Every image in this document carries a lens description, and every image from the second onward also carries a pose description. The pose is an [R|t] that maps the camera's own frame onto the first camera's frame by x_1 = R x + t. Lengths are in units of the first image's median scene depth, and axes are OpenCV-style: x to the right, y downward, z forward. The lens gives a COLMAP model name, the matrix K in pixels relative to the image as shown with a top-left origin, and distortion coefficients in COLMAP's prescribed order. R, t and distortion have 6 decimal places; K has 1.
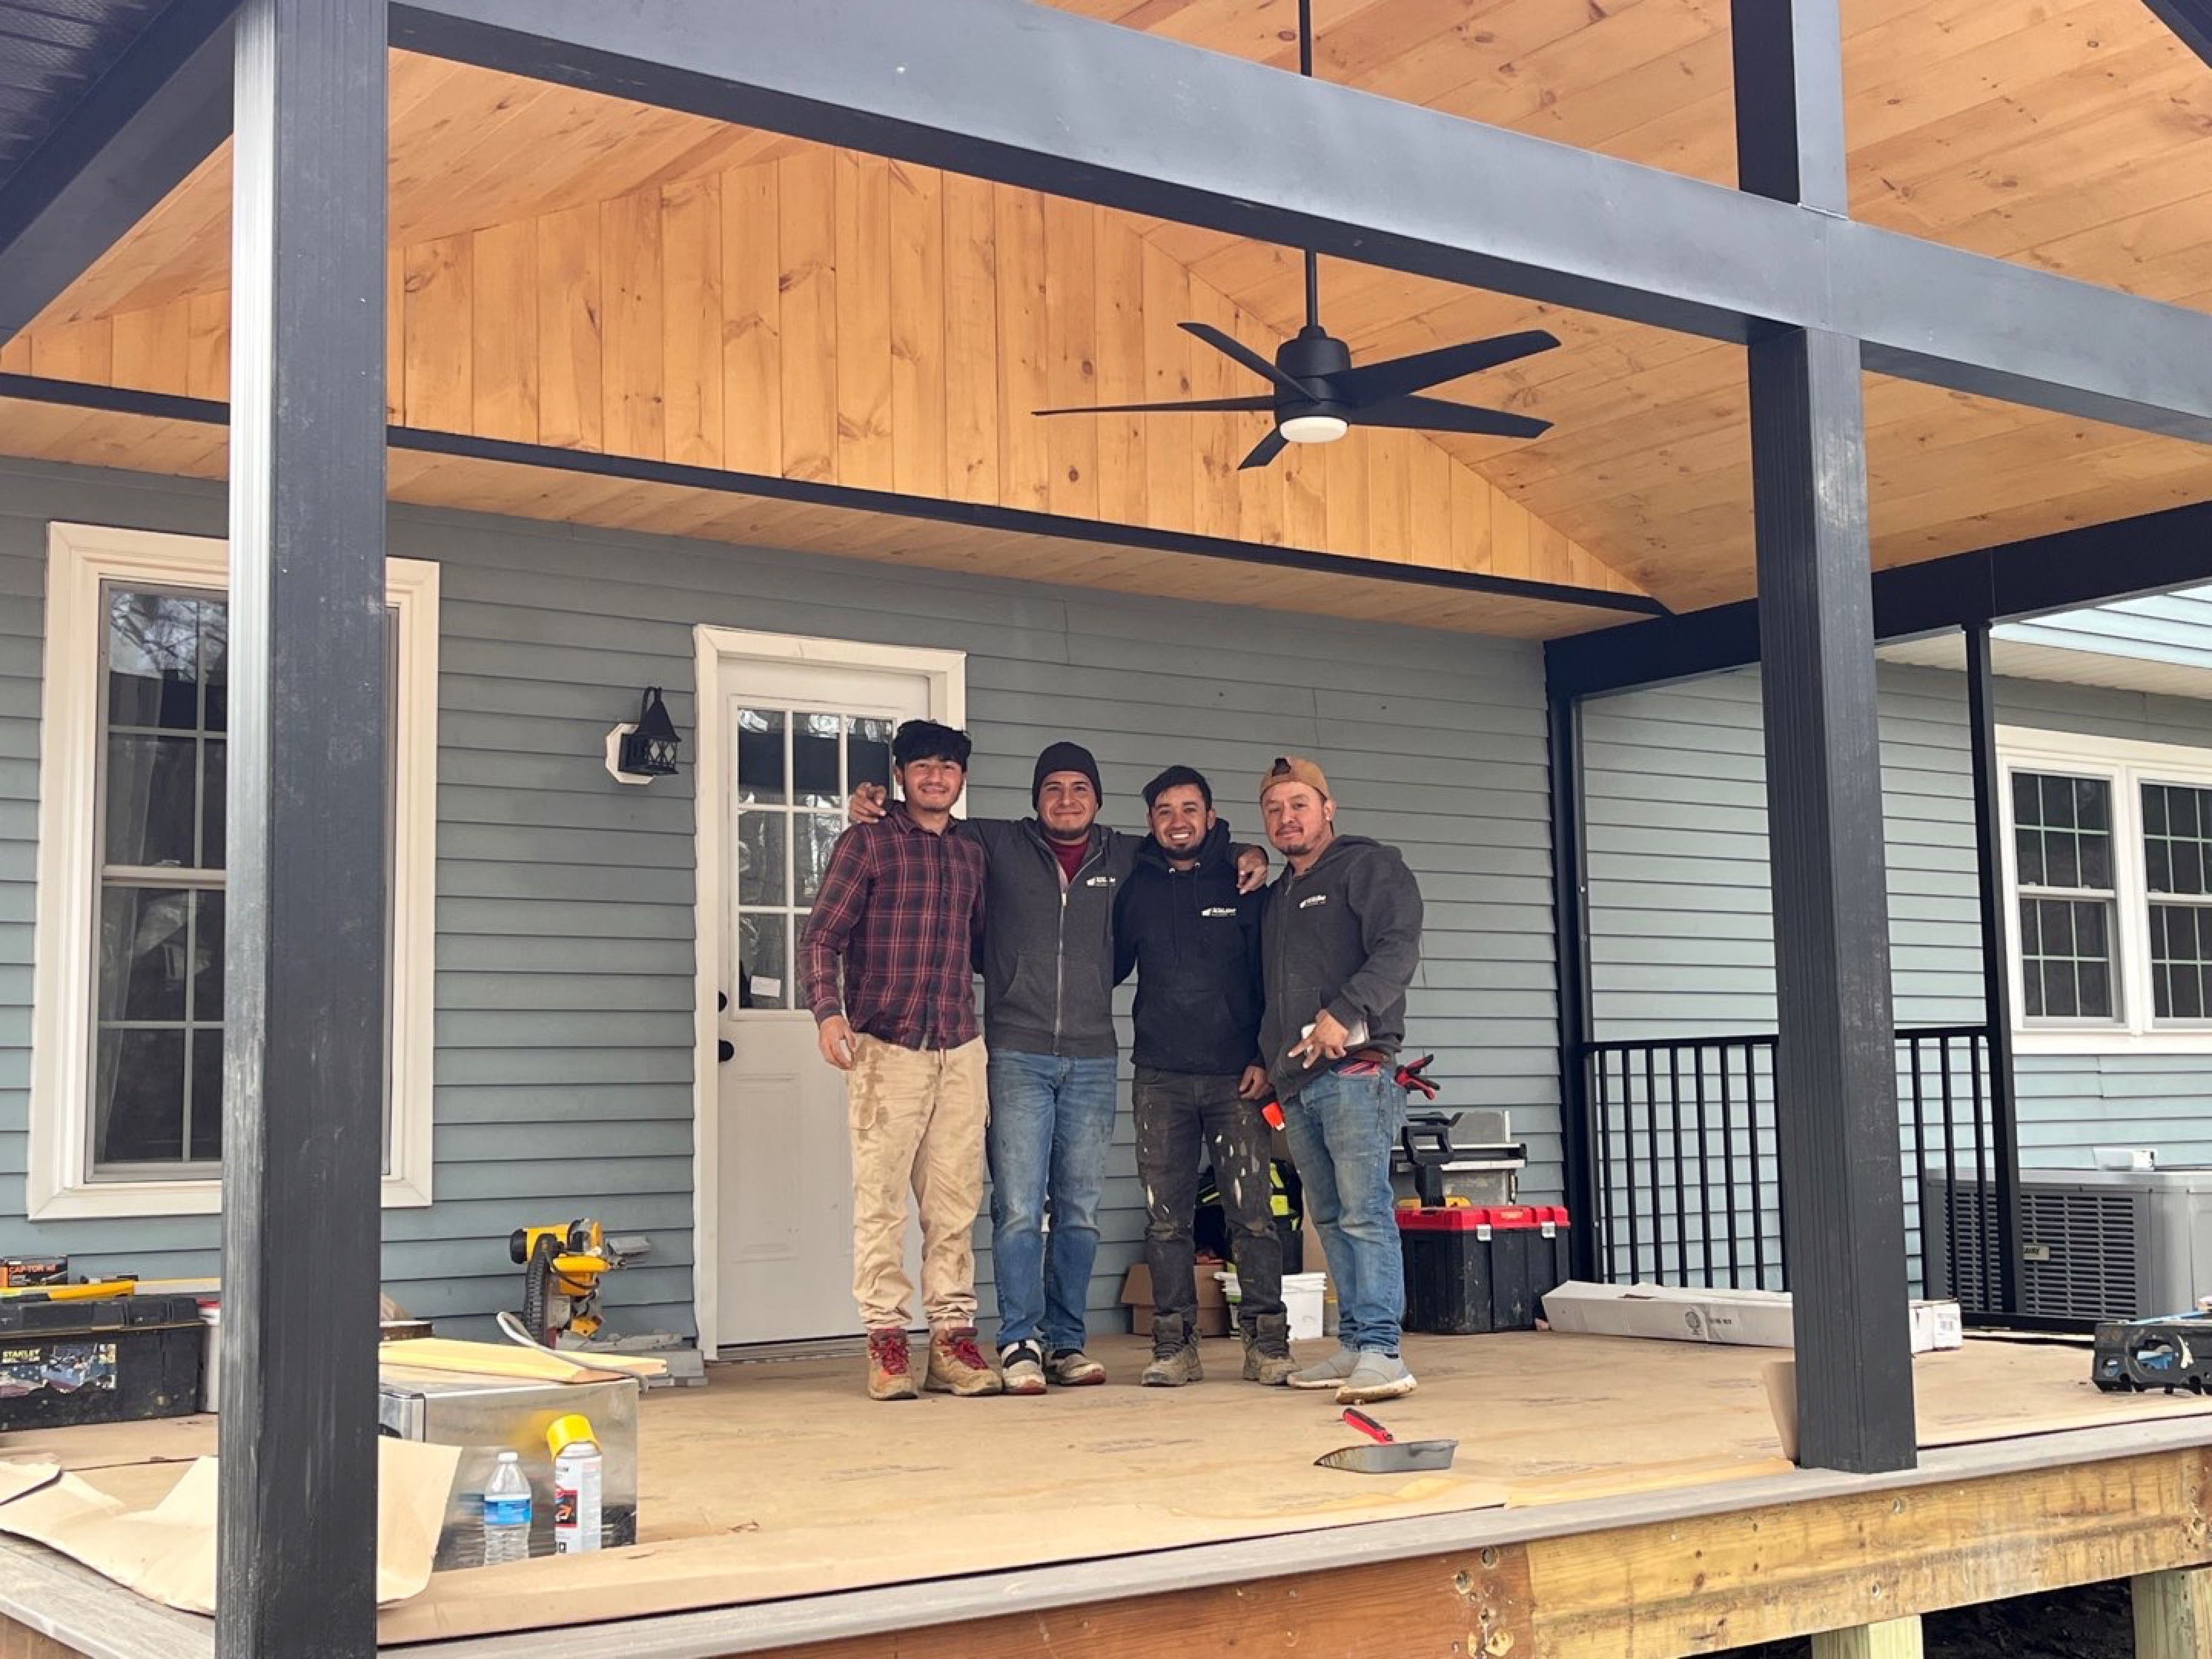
lens RADIAL K [[2725.7, 0, 1106.0], [0, 2725.7, 829.5], [0, 0, 1]] dist [0.026987, 0.001594]
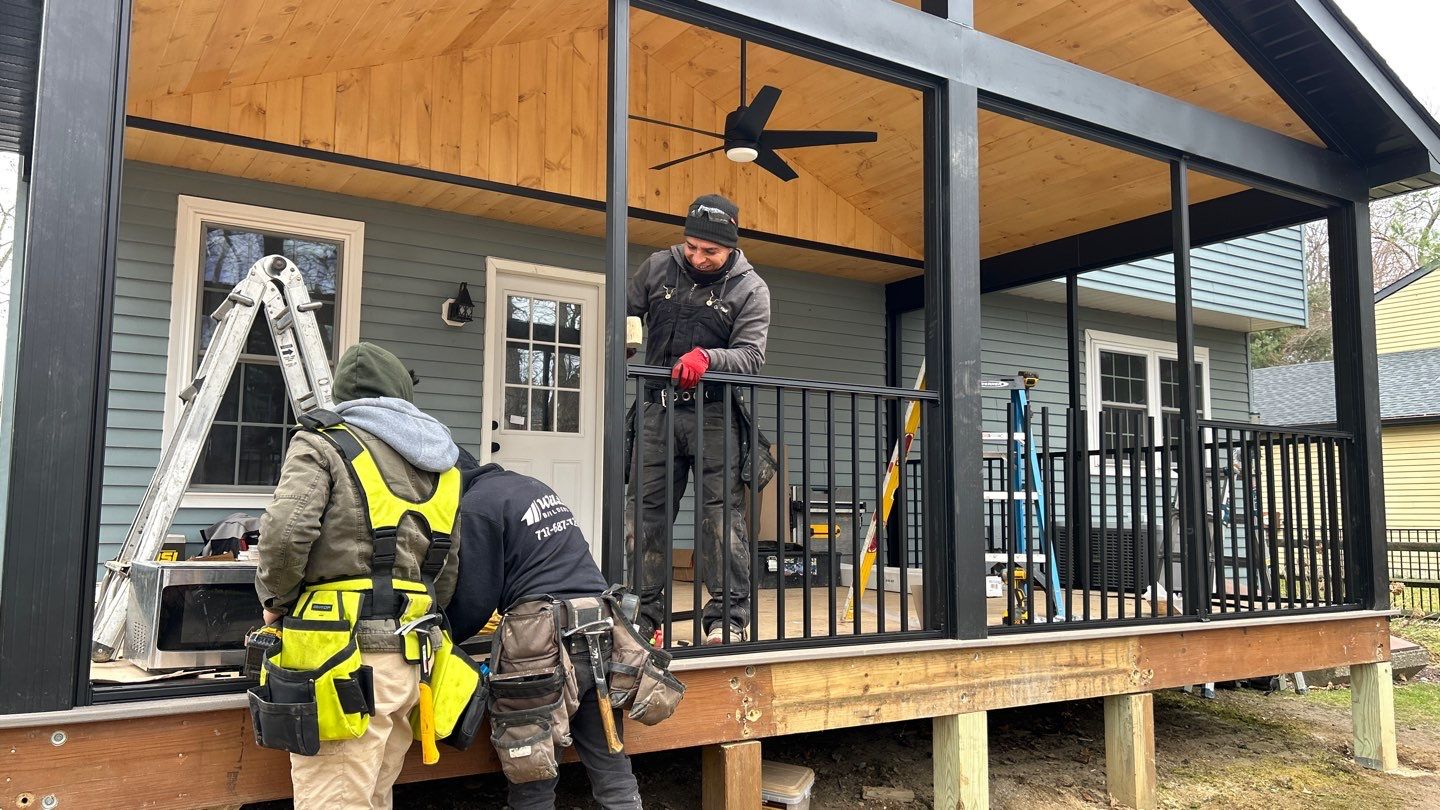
lens RADIAL K [[1080.0, 0, 720.0], [0, 1080.0, 405.0], [0, 0, 1]] dist [0.057289, -0.062970]
pose [[0.998612, 0.021805, -0.047946, 0.096933], [-0.021717, 0.999761, 0.002345, 0.045581], [0.047986, -0.001300, 0.998847, 0.135790]]
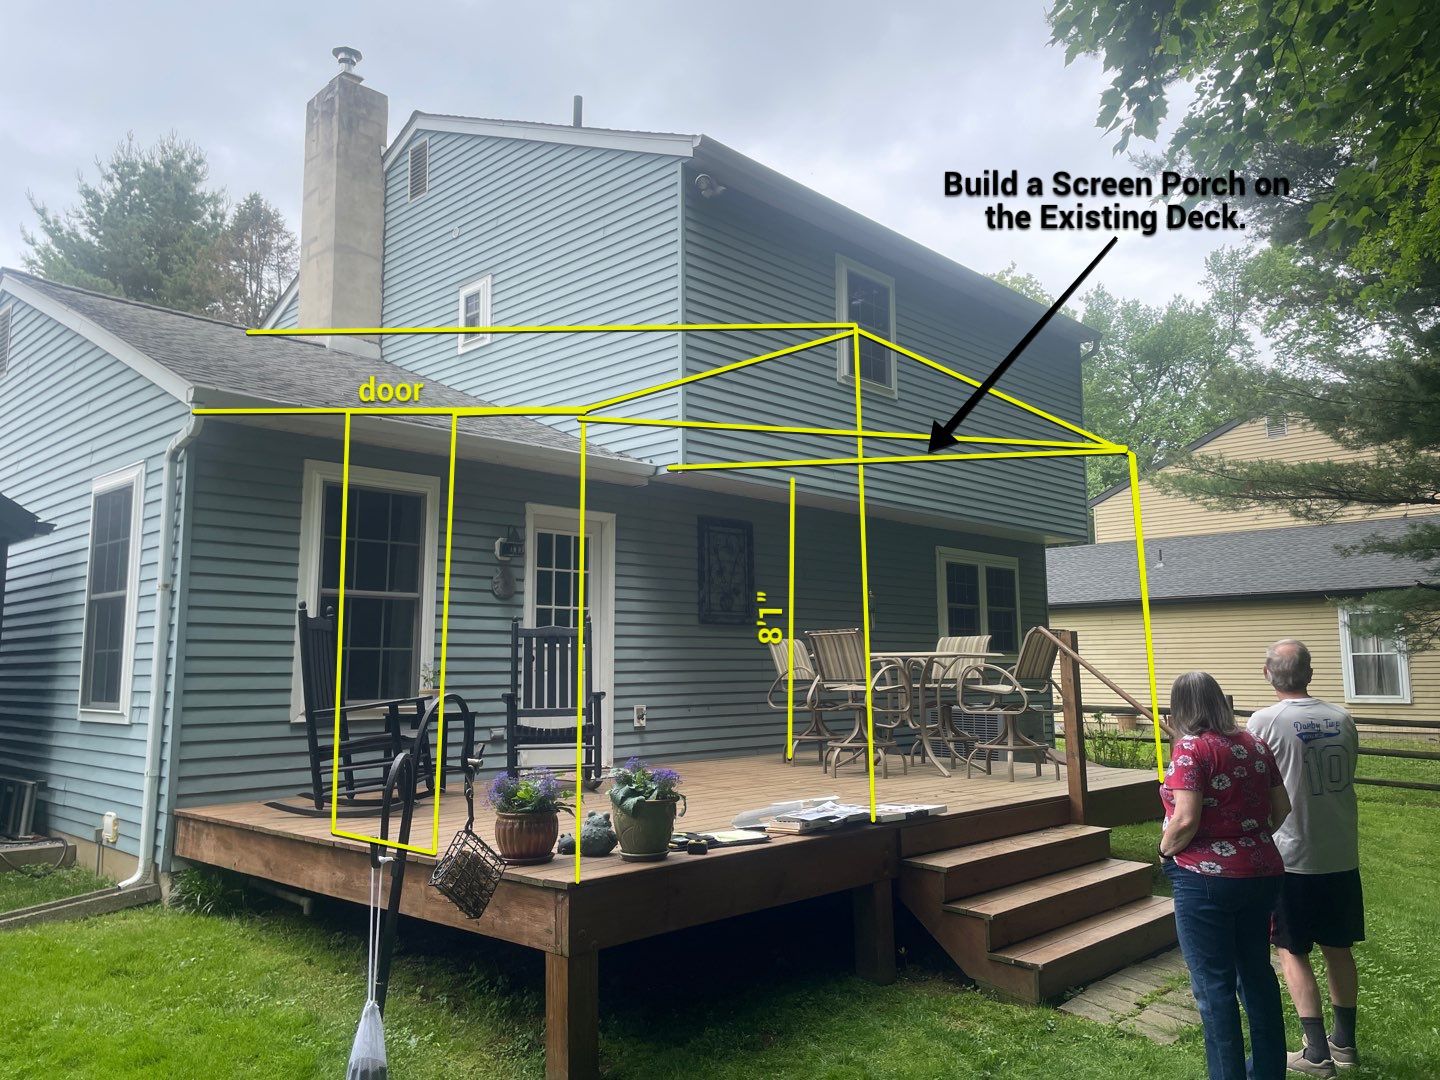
lens RADIAL K [[1086.1, 0, 724.5], [0, 1086.1, 520.3], [0, 0, 1]] dist [0.098638, -0.159894]
pose [[0.981606, 0.038899, 0.186915, -0.179719], [-0.032575, 0.998792, -0.036785, -0.026098], [-0.188120, 0.030020, 0.981687, -0.121624]]
